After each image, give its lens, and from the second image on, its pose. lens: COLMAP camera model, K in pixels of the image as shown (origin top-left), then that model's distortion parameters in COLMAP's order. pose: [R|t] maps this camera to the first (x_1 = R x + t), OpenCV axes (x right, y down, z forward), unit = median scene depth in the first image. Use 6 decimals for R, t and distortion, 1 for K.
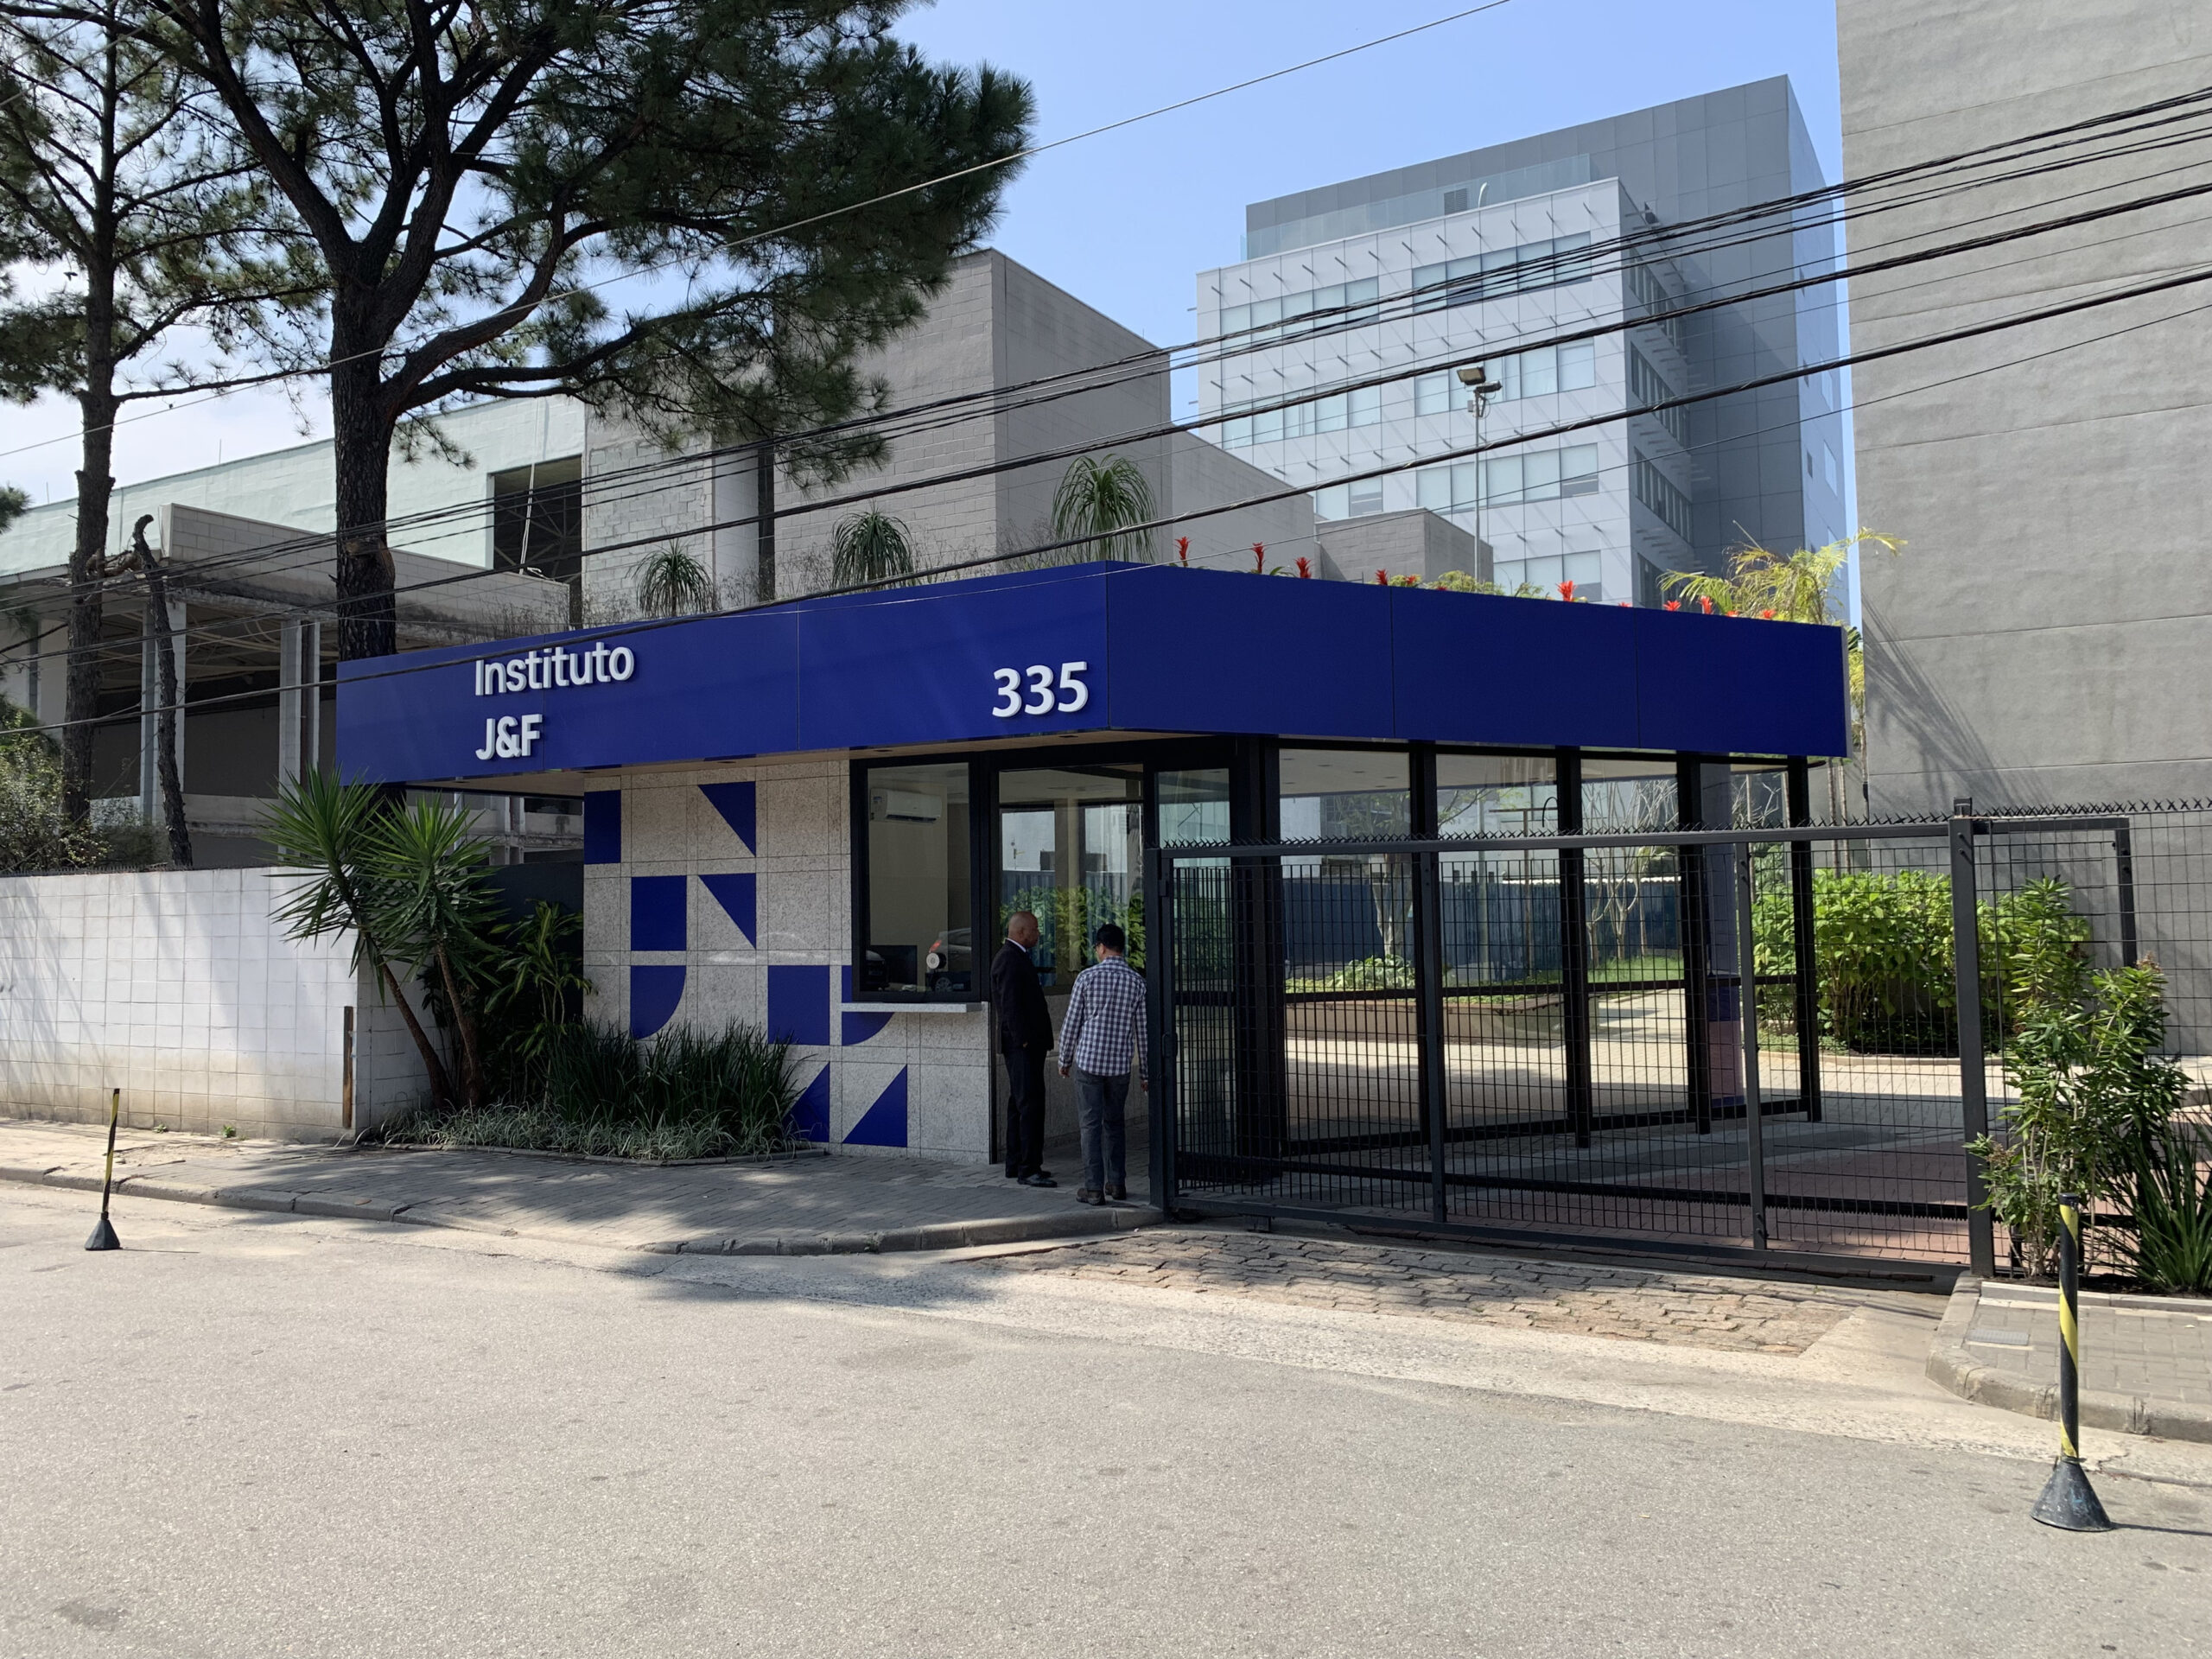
lens RADIAL K [[1679.0, 0, 1067.3], [0, 1679.0, 832.3], [0, 0, 1]] dist [0.007332, -0.005181]
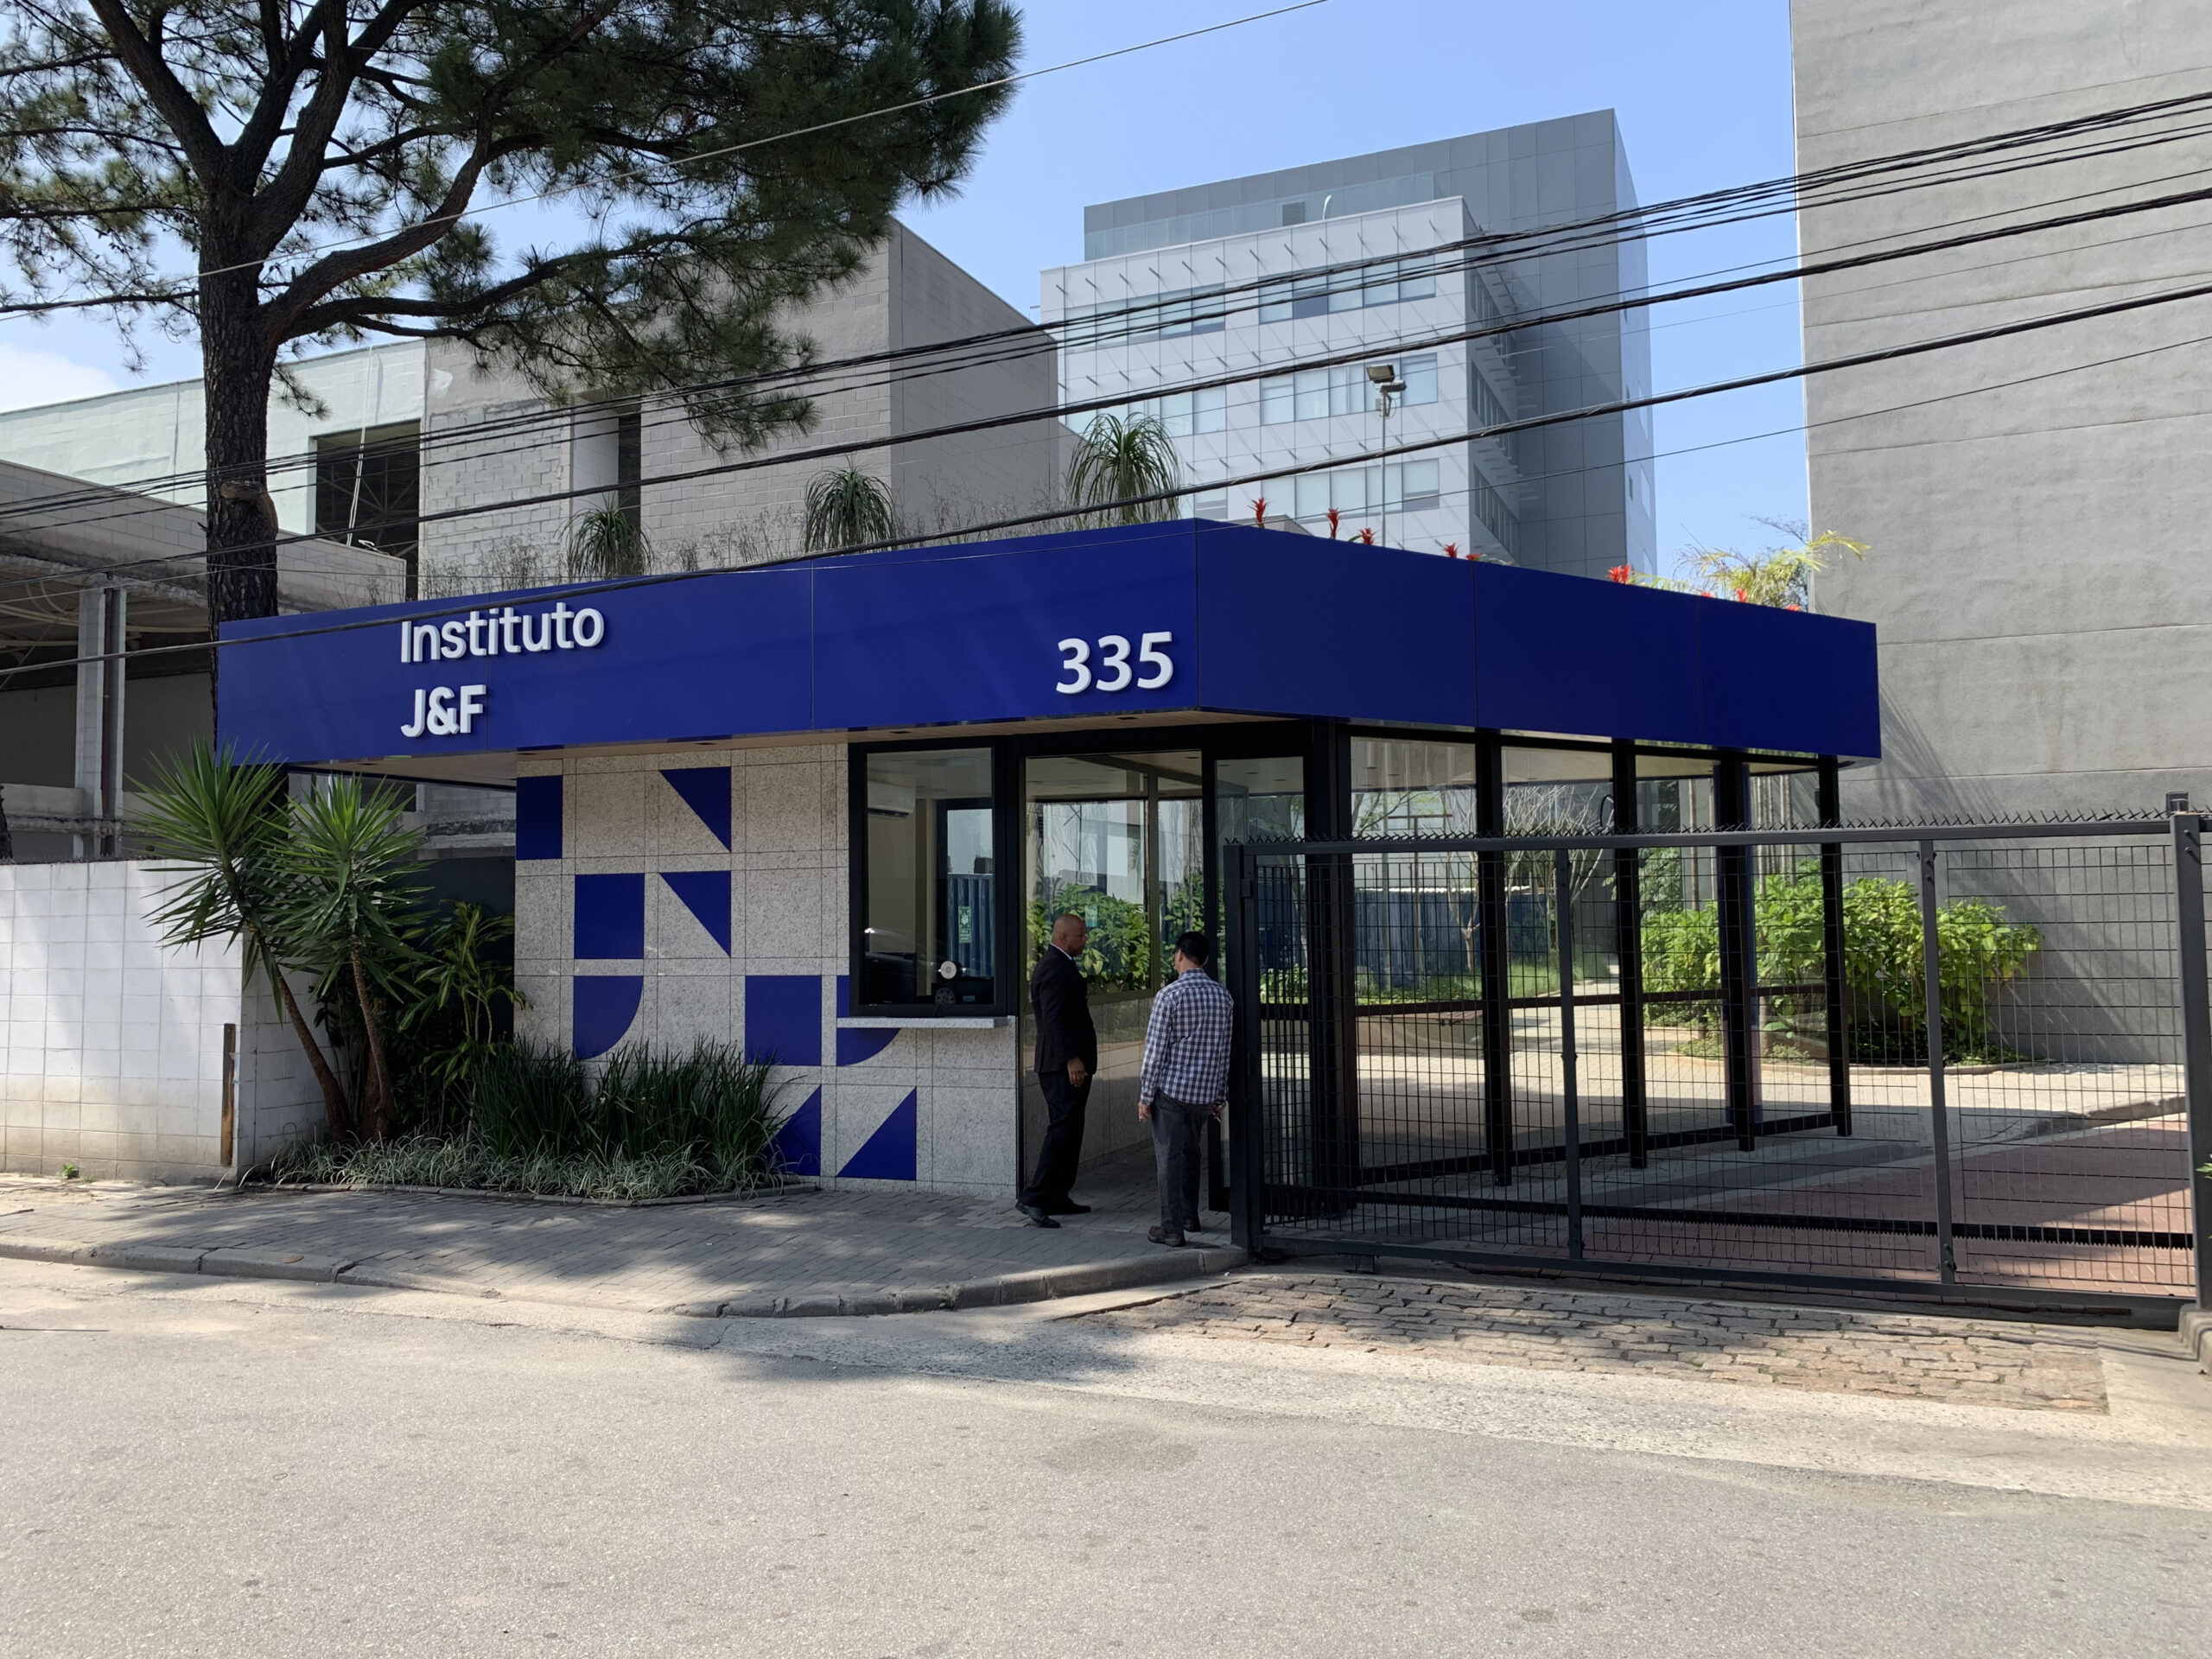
lens RADIAL K [[1704.2, 0, 1106.0], [0, 1704.2, 829.5], [0, 0, 1]] dist [0.003617, -0.001003]
pose [[0.991502, 0.009927, 0.129709, -0.107083], [-0.009122, 0.999935, -0.006802, 0.007019], [-0.129768, 0.005561, 0.991529, 0.087376]]
